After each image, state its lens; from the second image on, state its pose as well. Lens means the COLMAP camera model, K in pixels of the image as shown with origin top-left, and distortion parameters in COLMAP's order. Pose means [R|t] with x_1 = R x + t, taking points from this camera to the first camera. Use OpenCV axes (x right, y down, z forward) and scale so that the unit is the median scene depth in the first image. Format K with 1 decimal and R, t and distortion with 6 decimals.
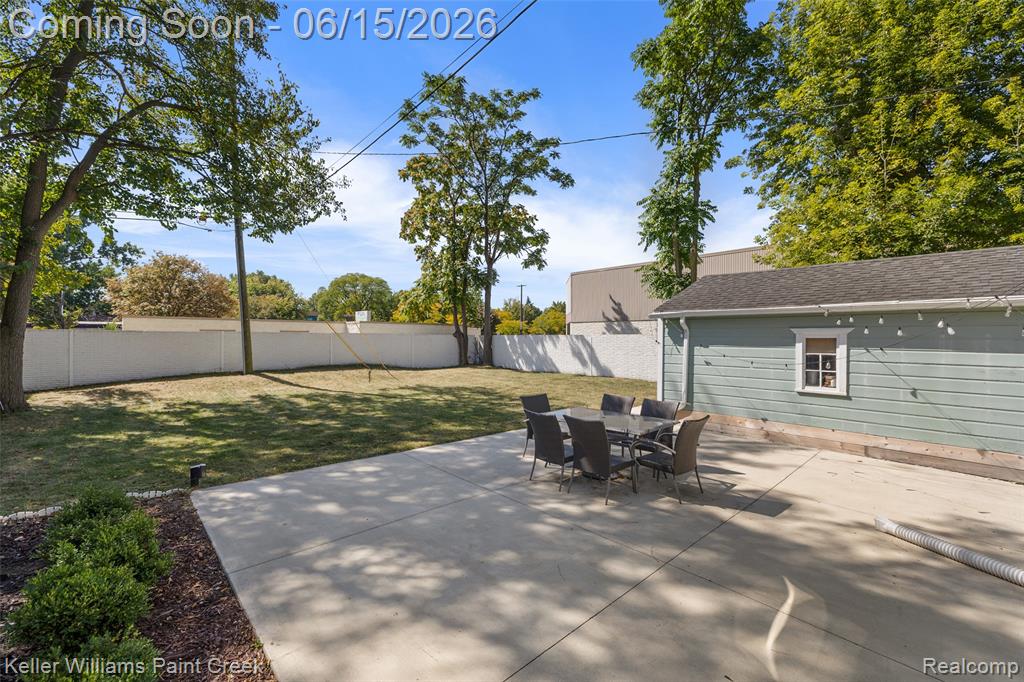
lens RADIAL K [[440.5, 0, 505.3], [0, 440.5, 337.2], [0, 0, 1]] dist [-0.000118, 0.000073]
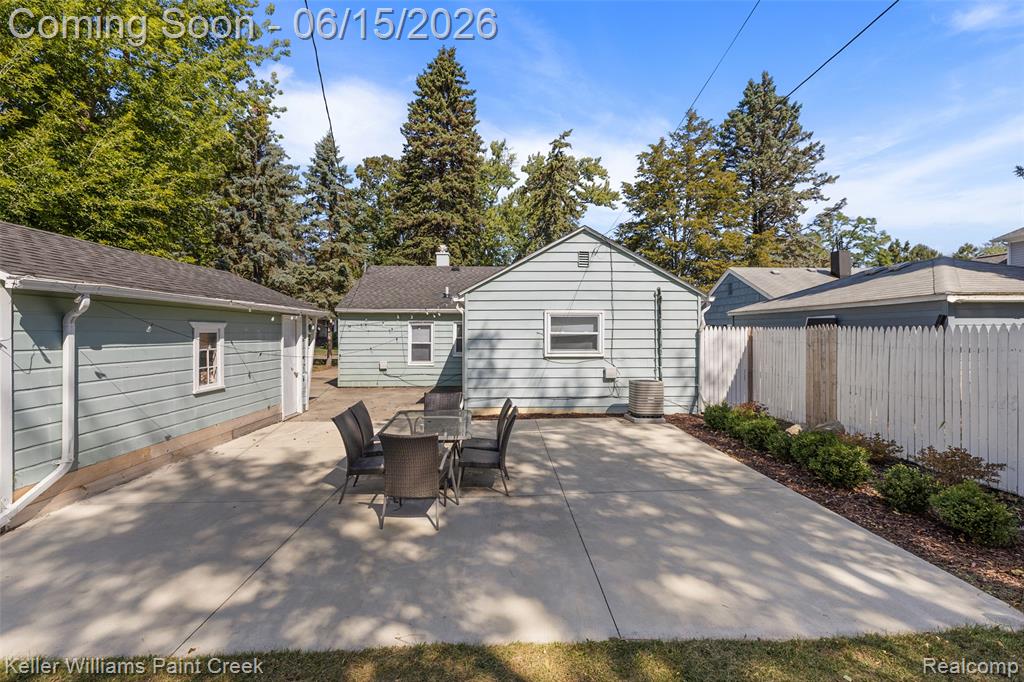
lens RADIAL K [[440.5, 0, 515.4], [0, 440.5, 331.0], [0, 0, 1]] dist [-0.000118, 0.000073]
pose [[-0.785788, -0.003019, 0.618489, -0.516094], [-0.003360, 0.999994, 0.000612, -0.006186], [-0.618487, -0.001598, -0.785793, 1.690661]]
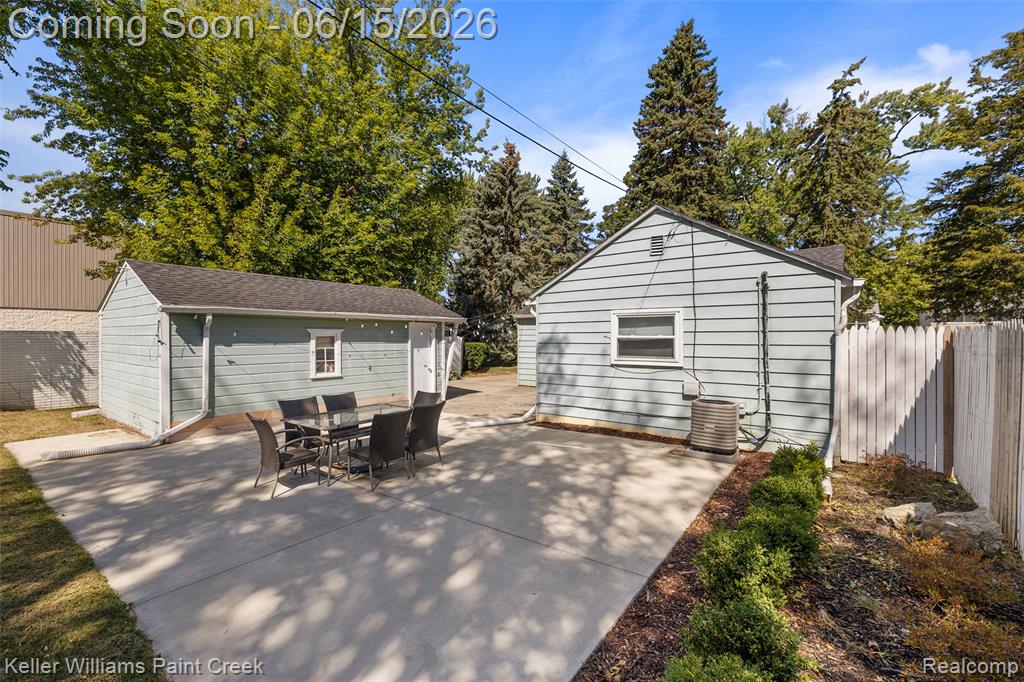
lens RADIAL K [[440.5, 0, 517.0], [0, 440.5, 340.6], [0, 0, 1]] dist [-0.000118, 0.000073]
pose [[-0.214933, -0.014511, 0.976521, -0.933721], [0.000257, 0.999889, 0.014915, -0.006778], [-0.976629, 0.003457, -0.214905, 0.899731]]
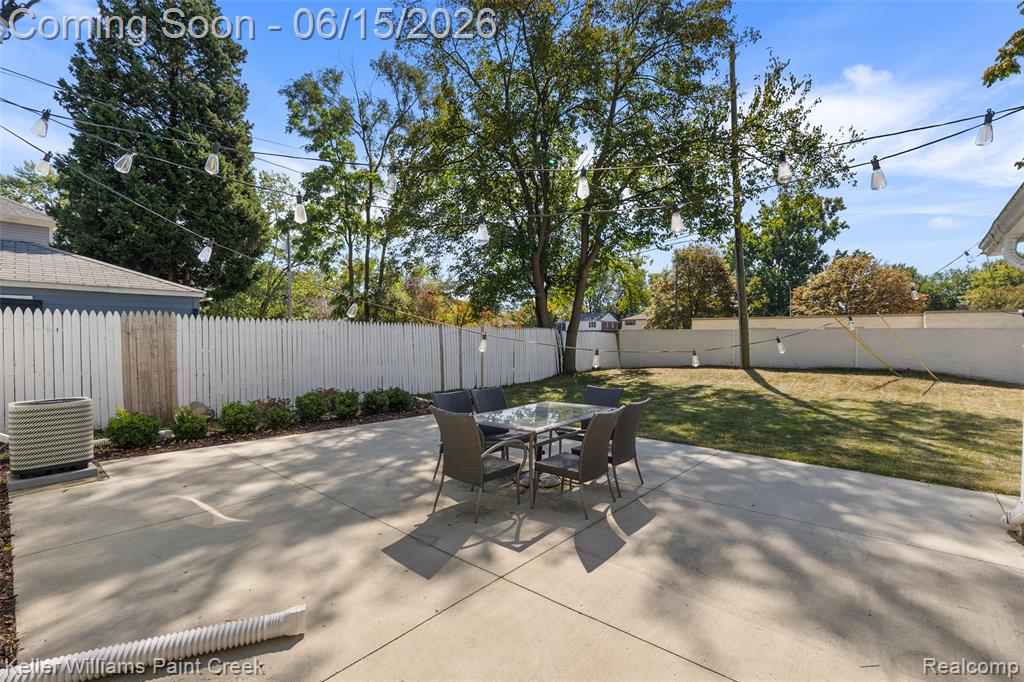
lens RADIAL K [[440.5, 0, 513.4], [0, 440.5, 347.5], [0, 0, 1]] dist [-0.000118, 0.000073]
pose [[0.138837, 0.016408, -0.990179, 1.077205], [-0.005863, 0.999859, 0.015747, 0.053502], [0.990298, 0.003619, 0.138914, 0.892930]]
